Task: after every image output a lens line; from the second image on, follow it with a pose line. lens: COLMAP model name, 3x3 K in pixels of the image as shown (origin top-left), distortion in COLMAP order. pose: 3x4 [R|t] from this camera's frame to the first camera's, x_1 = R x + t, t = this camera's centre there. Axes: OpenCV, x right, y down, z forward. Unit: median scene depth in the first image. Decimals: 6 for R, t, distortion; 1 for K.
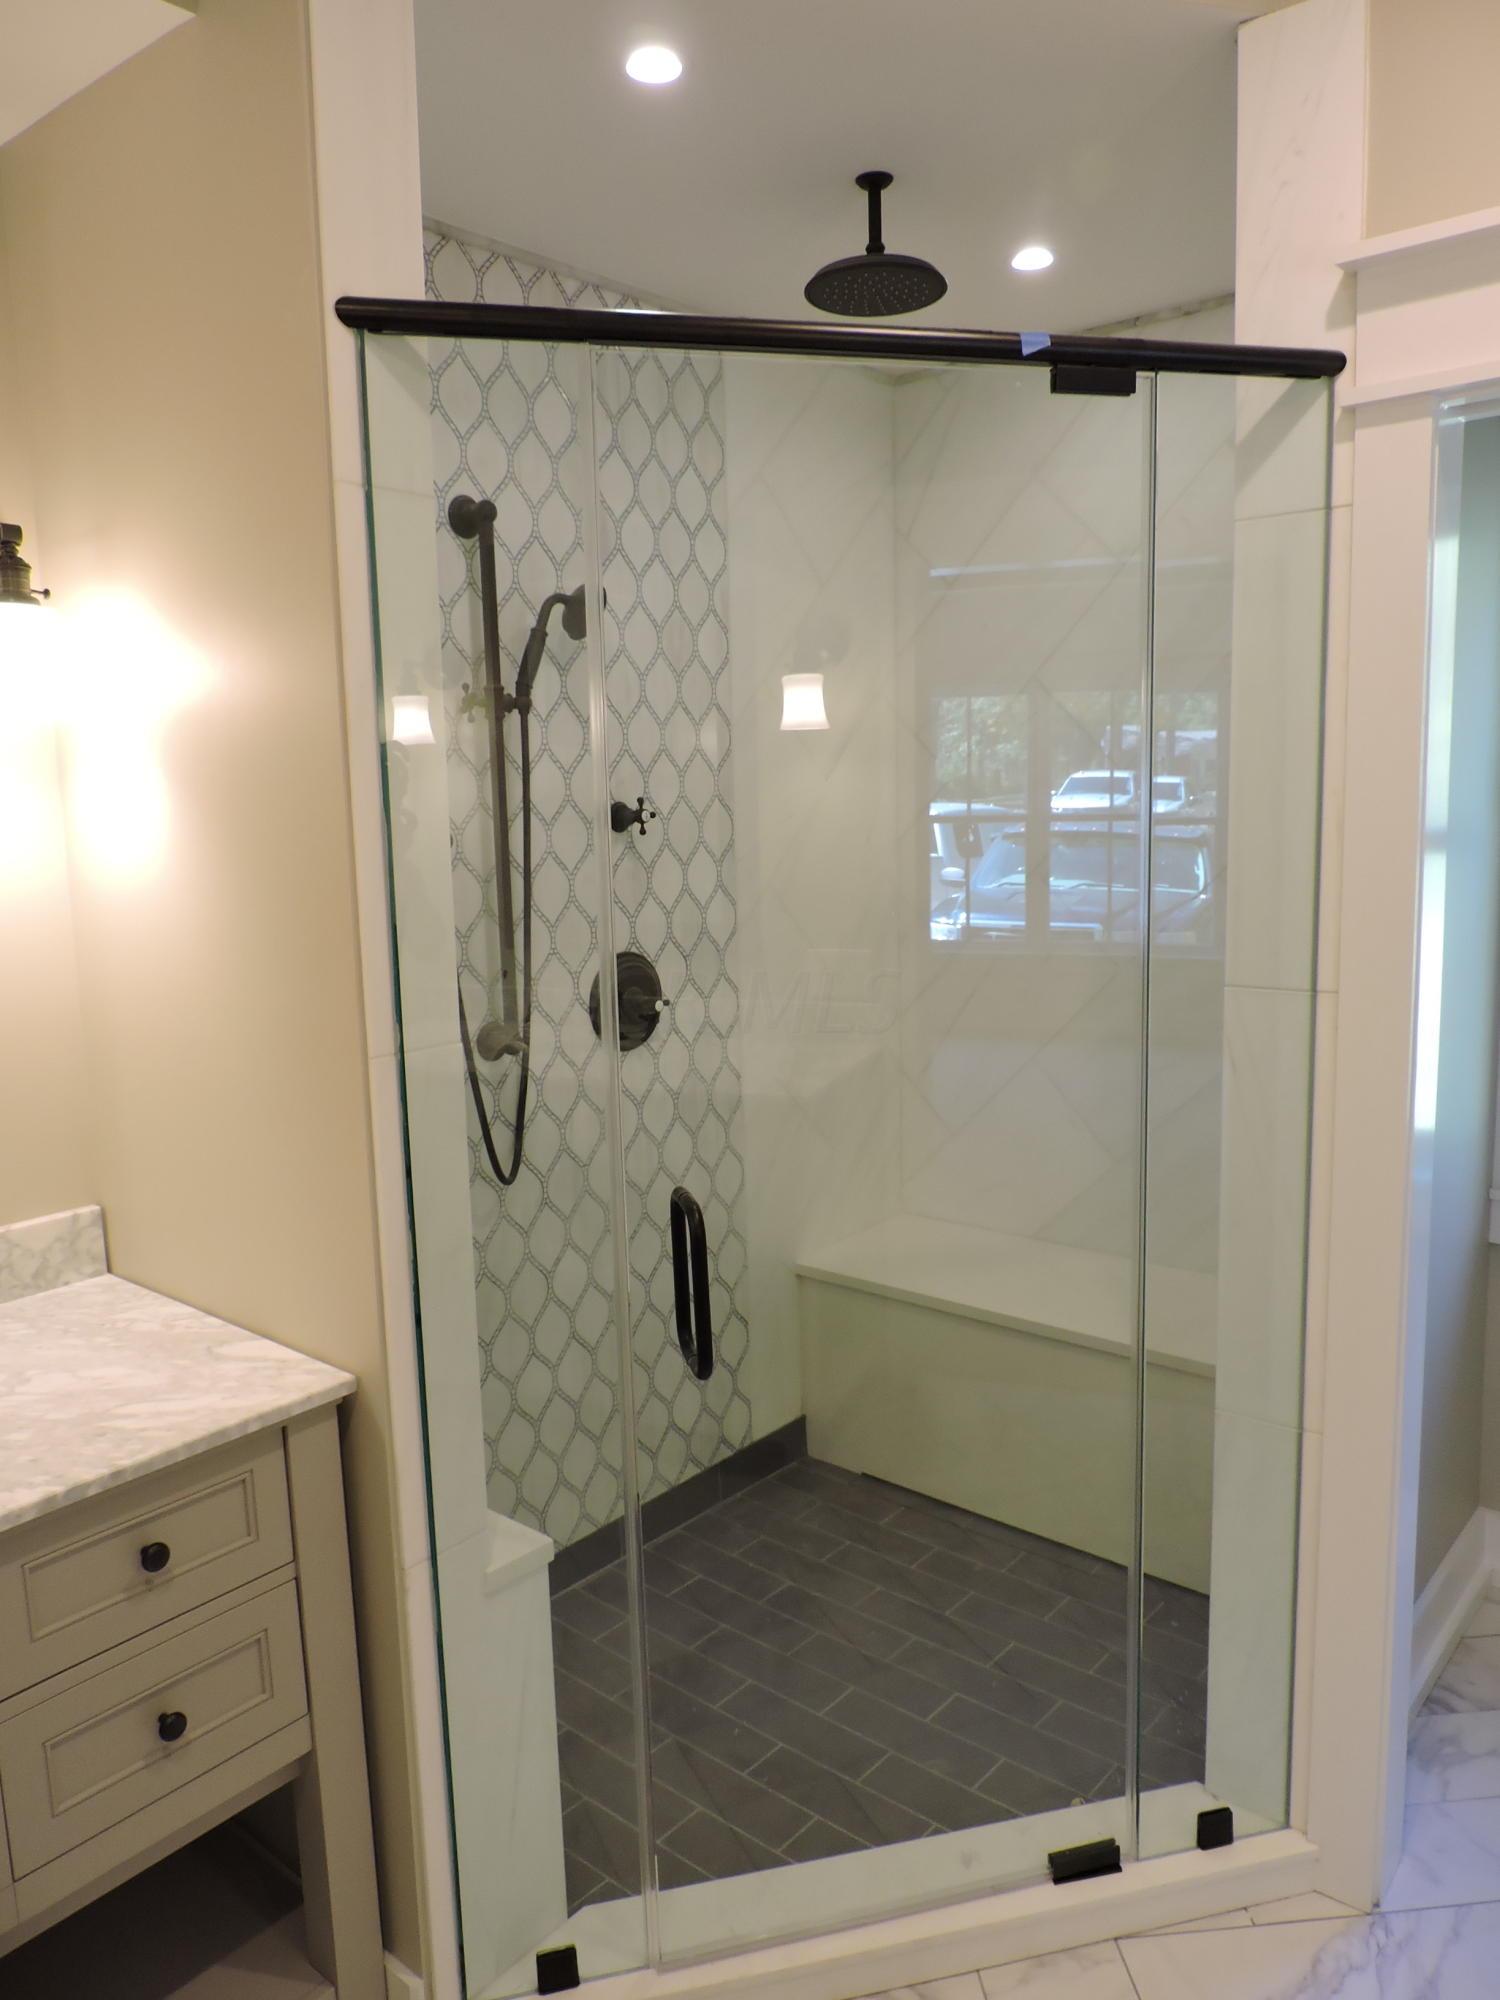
lens RADIAL K [[1430.8, 0, 757.1], [0, 1430.8, 998.9], [0, 0, 1]] dist [-0.019567, 0.009107]
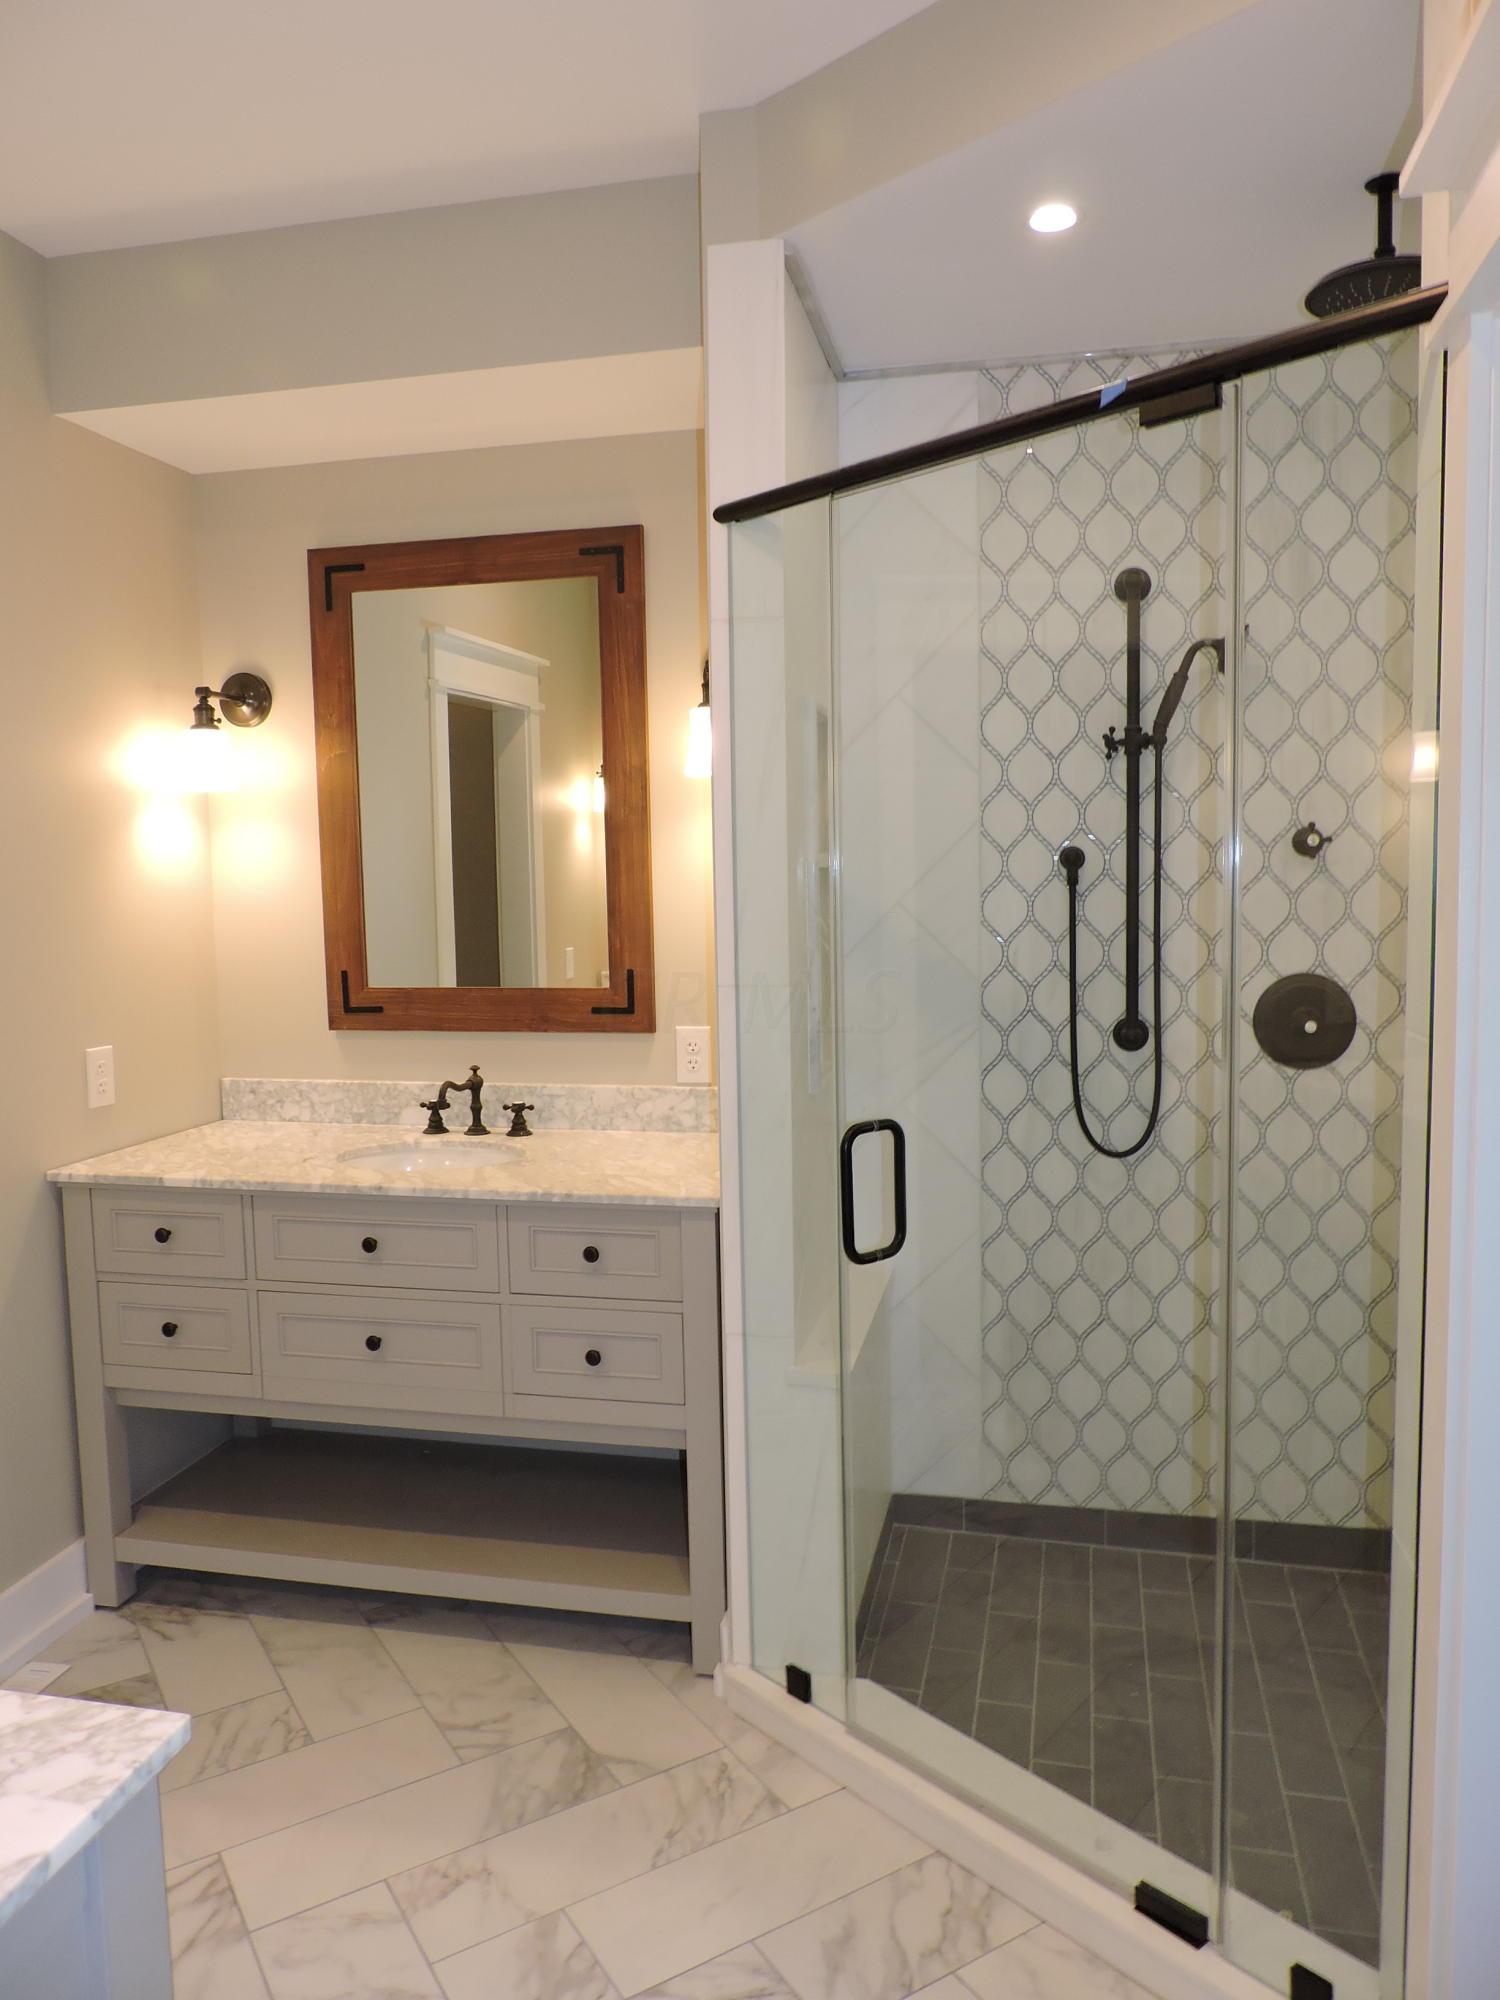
lens RADIAL K [[1430.8, 0, 763.2], [0, 1430.8, 997.4], [0, 0, 1]] dist [-0.019567, 0.009107]
pose [[0.466952, 0.099108, -0.878711, 0.736495], [-0.124835, 0.991136, 0.045450, -0.015233], [0.875427, 0.088472, 0.475185, 0.203890]]
